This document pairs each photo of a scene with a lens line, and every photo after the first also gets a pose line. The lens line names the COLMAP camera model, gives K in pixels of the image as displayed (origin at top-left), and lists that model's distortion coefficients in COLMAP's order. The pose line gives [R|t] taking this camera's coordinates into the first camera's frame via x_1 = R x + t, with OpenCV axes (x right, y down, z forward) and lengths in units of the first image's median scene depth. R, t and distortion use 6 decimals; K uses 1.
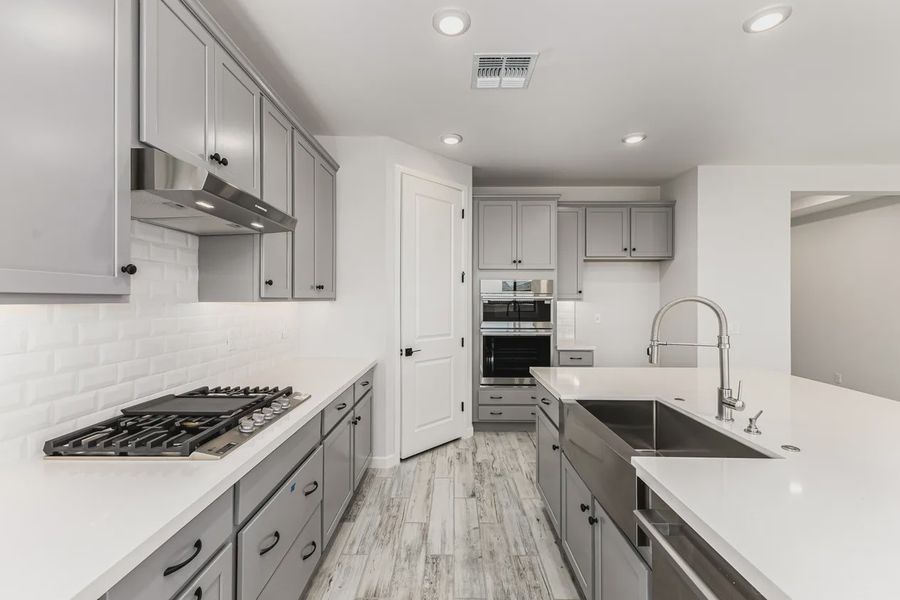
lens RADIAL K [[388.8, 0, 448.6], [0, 388.8, 298.3], [0, 0, 1]] dist [0.018229, -0.005694]
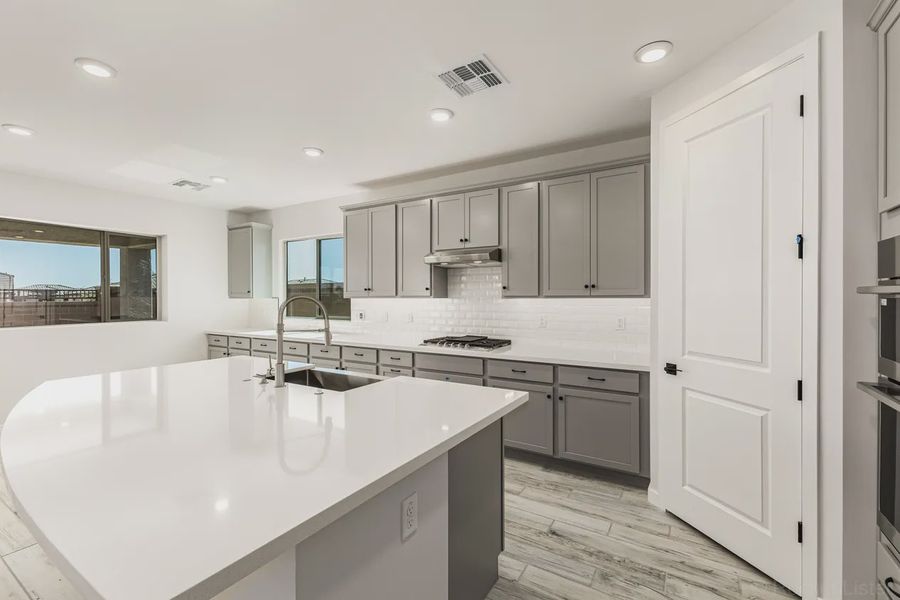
lens RADIAL K [[388.8, 0, 448.6], [0, 388.8, 298.3], [0, 0, 1]] dist [0.018229, -0.005694]
pose [[-0.512340, 0.008326, -0.858742, 0.793610], [0.012089, 0.999924, 0.002483, 0.000782], [0.858698, -0.009109, -0.512401, 1.105678]]
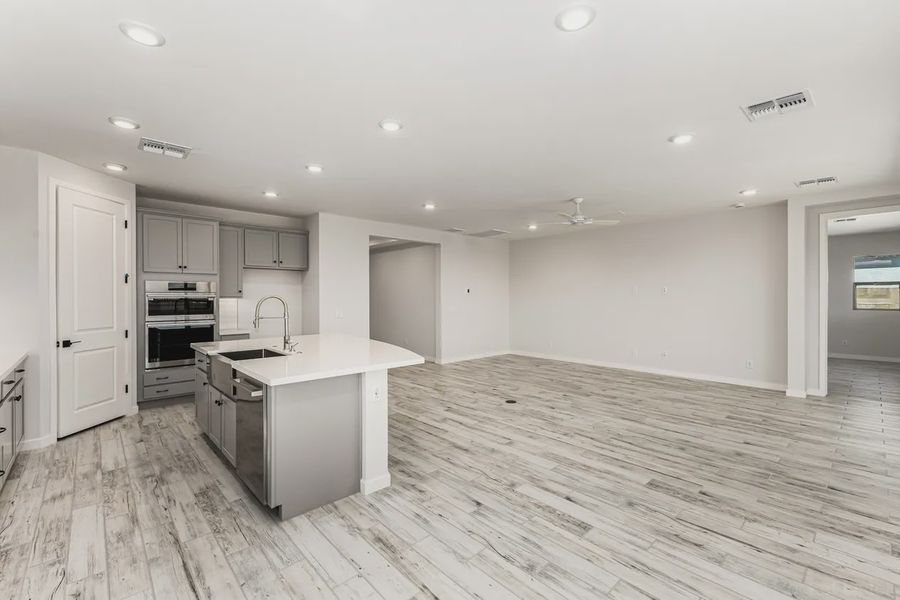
lens RADIAL K [[388.8, 0, 448.6], [0, 388.8, 298.3], [0, 0, 1]] dist [0.018229, -0.005694]
pose [[0.730650, -0.006272, 0.682723, -0.077019], [0.002126, 0.999974, 0.006911, -0.001039], [-0.682749, -0.003598, 0.730644, -0.656470]]
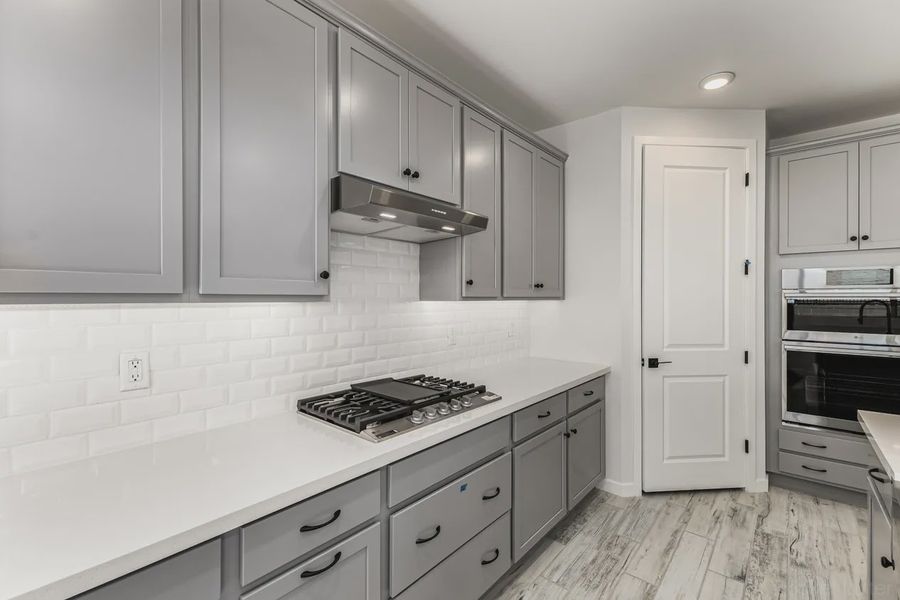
lens RADIAL K [[388.8, 0, 448.6], [0, 388.8, 298.3], [0, 0, 1]] dist [0.018229, -0.005694]
pose [[0.761793, -0.001714, -0.647818, 0.108798], [0.003582, 0.999992, 0.001567, 0.000186], [0.647811, -0.003514, 0.761793, 0.109942]]
